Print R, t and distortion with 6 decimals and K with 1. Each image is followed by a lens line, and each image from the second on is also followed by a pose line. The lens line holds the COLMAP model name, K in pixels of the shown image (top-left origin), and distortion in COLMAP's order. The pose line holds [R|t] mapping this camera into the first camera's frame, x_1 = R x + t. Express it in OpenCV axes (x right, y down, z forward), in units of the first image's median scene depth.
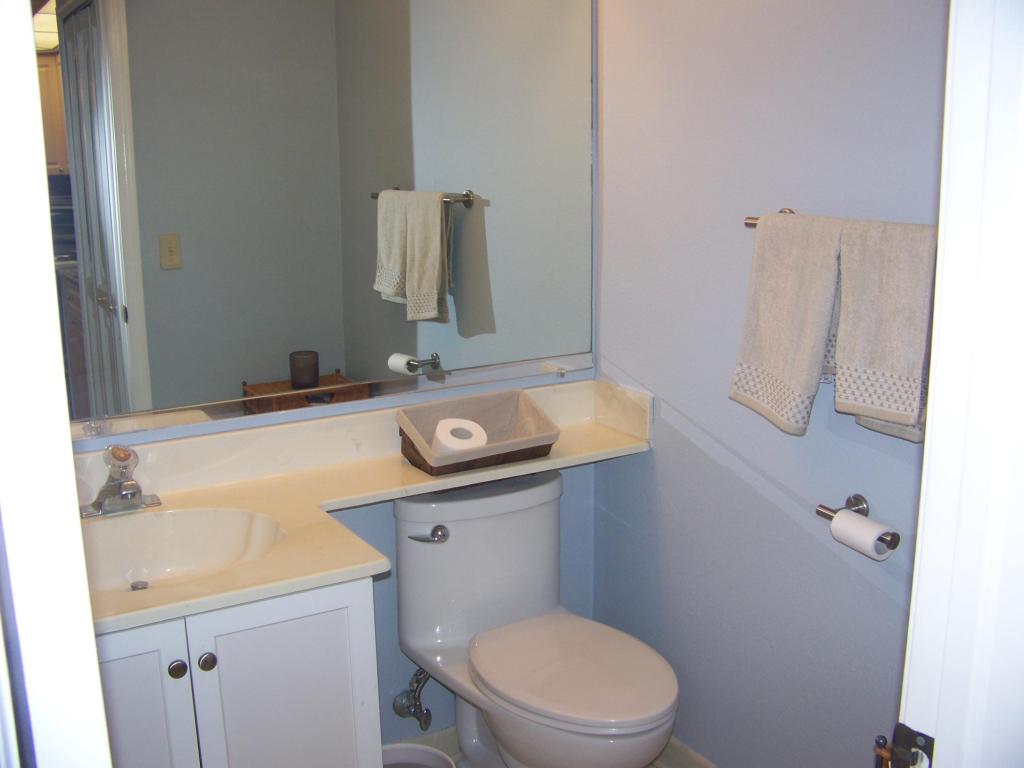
lens RADIAL K [[1110.1, 0, 516.2], [0, 1110.1, 396.7], [0, 0, 1]] dist [-0.282482, 0.445889]
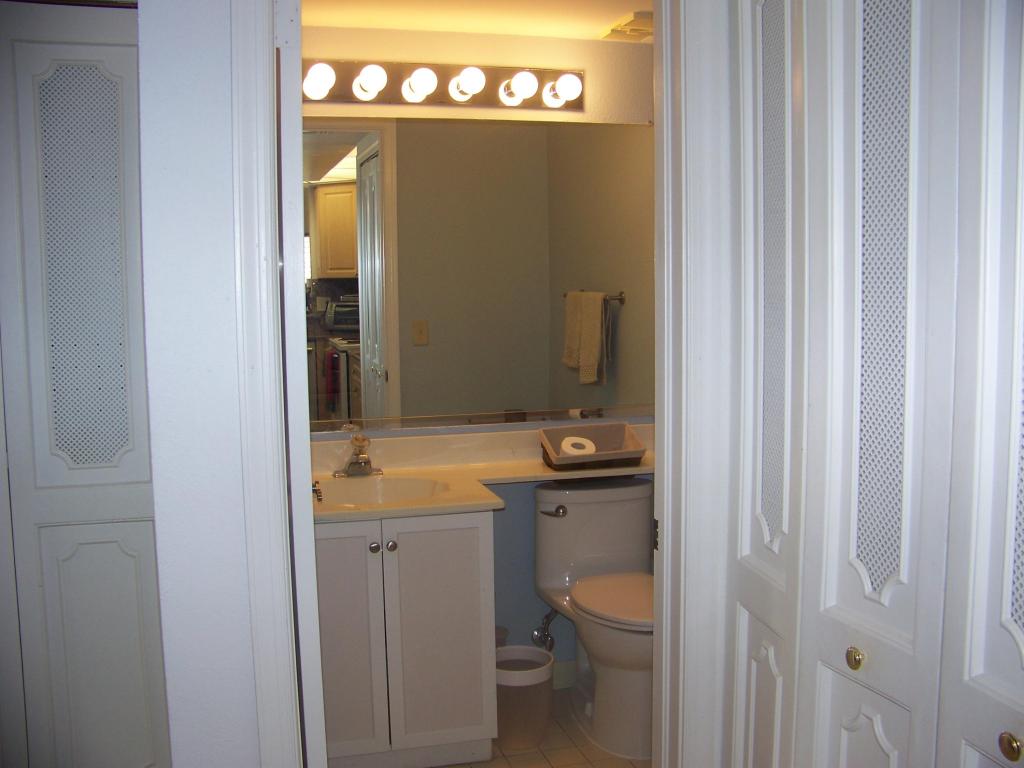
lens RADIAL K [[1110.1, 0, 516.2], [0, 1110.1, 396.7], [0, 0, 1]] dist [-0.282482, 0.445889]
pose [[0.965059, 0.023670, -0.260961, 0.265728], [-0.049180, 0.994575, -0.091664, 0.110046], [0.257376, 0.101295, 0.960987, -0.504025]]
